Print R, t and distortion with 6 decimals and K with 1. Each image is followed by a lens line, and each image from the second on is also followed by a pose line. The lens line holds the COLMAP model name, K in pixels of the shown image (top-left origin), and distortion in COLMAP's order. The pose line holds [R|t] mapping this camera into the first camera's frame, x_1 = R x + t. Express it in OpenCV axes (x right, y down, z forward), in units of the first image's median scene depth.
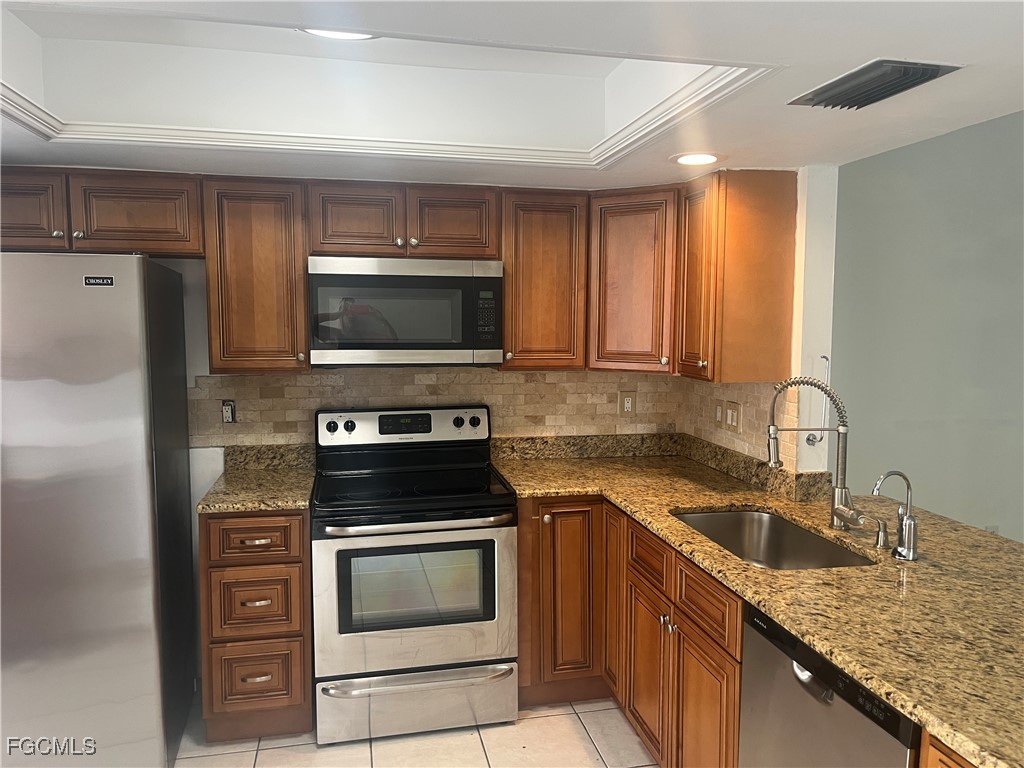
lens RADIAL K [[780.0, 0, 512.7], [0, 780.0, 381.9], [0, 0, 1]] dist [0.063710, -0.052163]
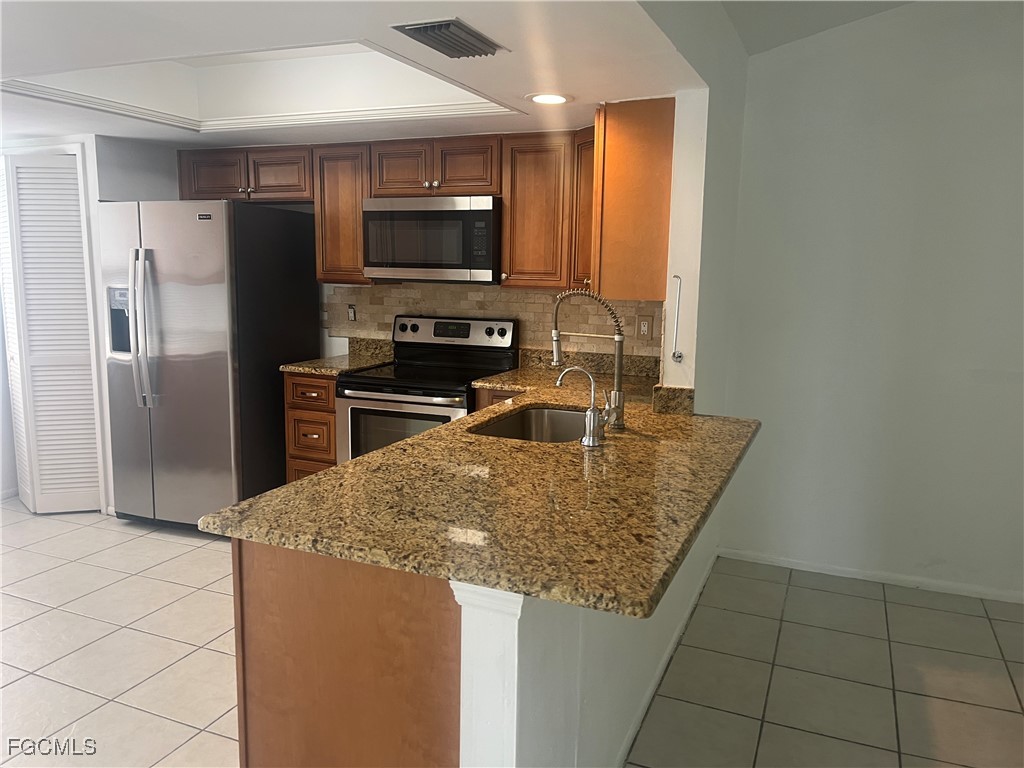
lens RADIAL K [[780.0, 0, 507.2], [0, 780.0, 384.1], [0, 0, 1]] dist [0.063710, -0.052163]
pose [[0.809299, 0.098259, -0.579120, 0.714513], [-0.064177, 0.994799, 0.079101, 0.036845], [0.583880, -0.026850, 0.811396, 0.014125]]
